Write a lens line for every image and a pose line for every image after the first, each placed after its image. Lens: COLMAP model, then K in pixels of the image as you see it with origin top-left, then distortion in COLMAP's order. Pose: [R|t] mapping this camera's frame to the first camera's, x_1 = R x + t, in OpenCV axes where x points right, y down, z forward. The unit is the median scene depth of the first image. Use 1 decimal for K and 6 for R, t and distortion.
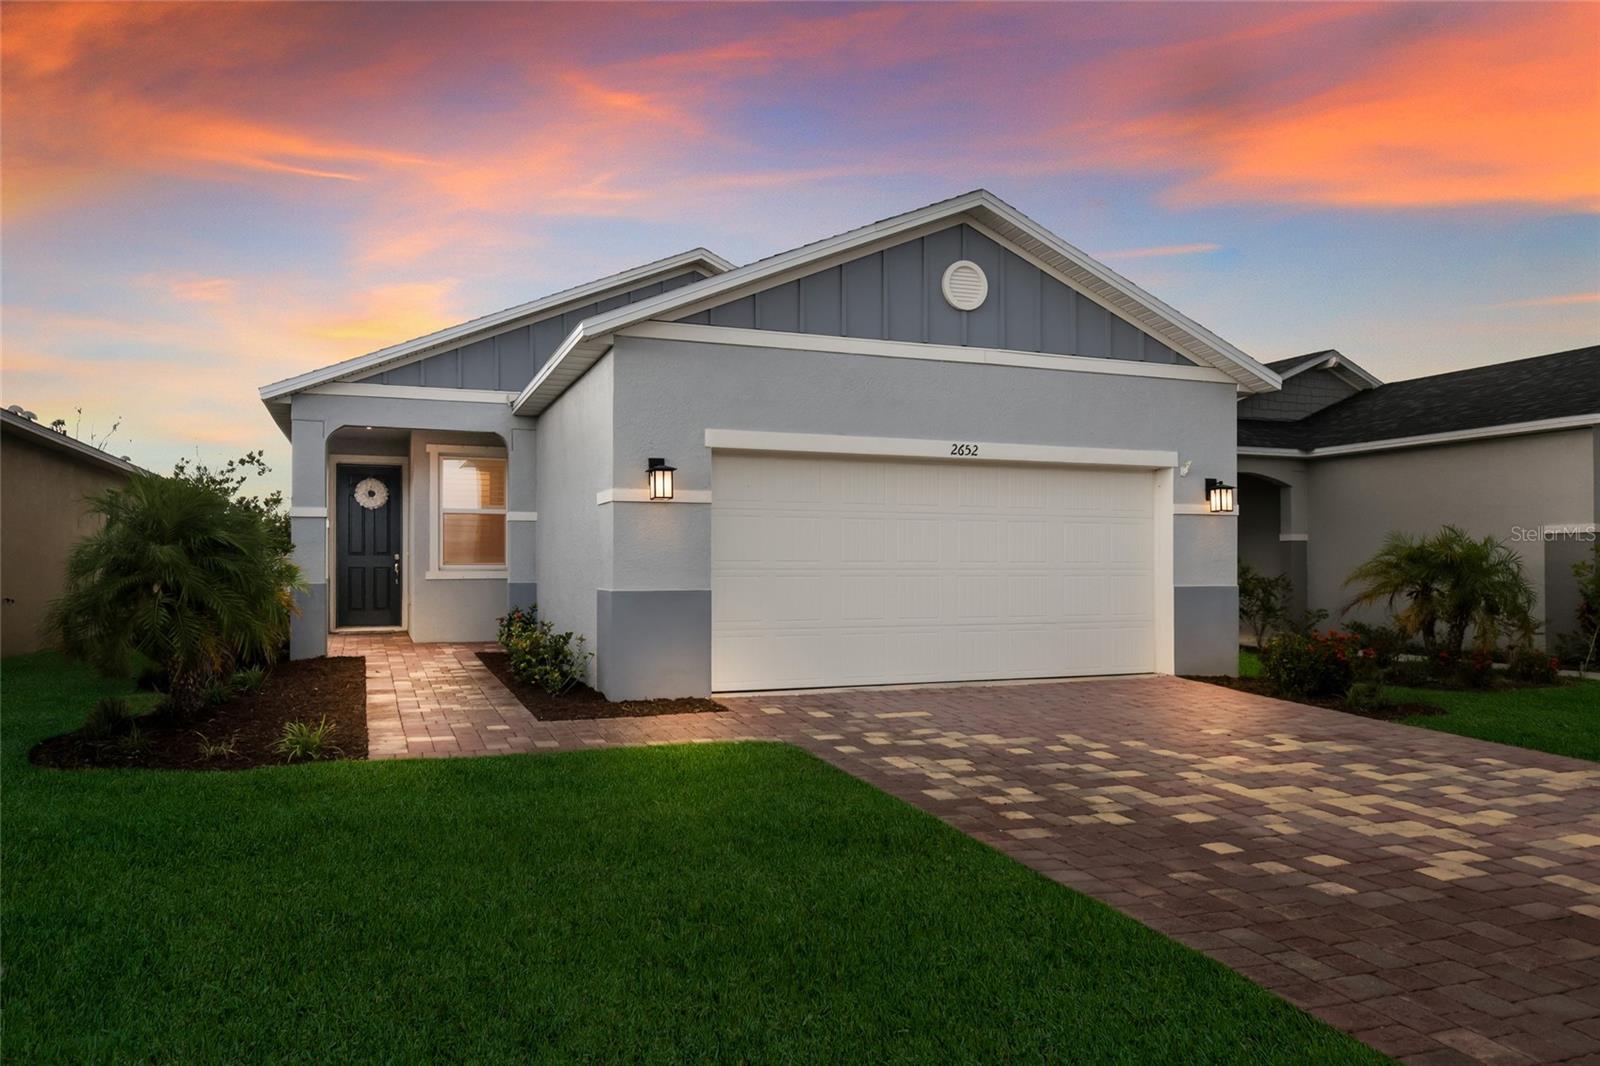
lens RADIAL K [[1114.3, 0, 798.6], [0, 1114.3, 519.6], [0, 0, 1]] dist [-0.014564, 0.001771]
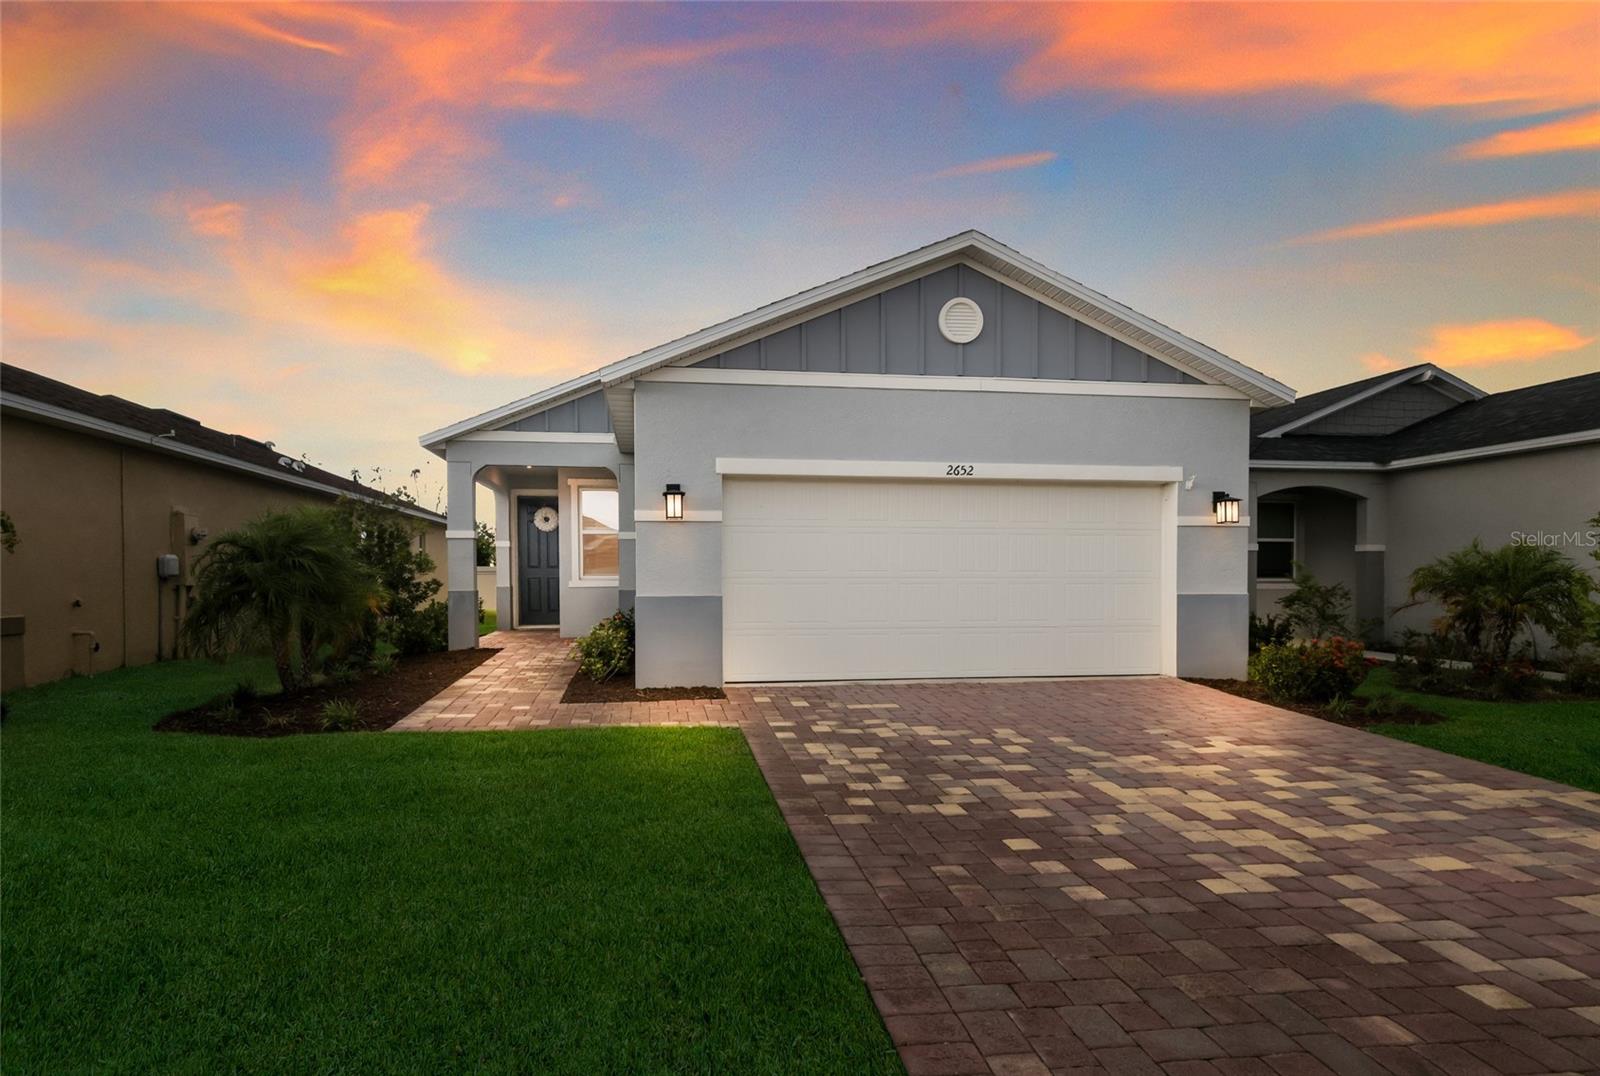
lens RADIAL K [[923.3, 0, 799.1], [0, 923.3, 572.3], [0, 0, 1]] dist [0.016188, 0.001292]
pose [[0.975830, -0.002888, -0.218513, 0.193328], [0.010703, 0.999344, 0.034589, 0.005317], [0.218270, -0.036092, 0.975221, 0.064146]]
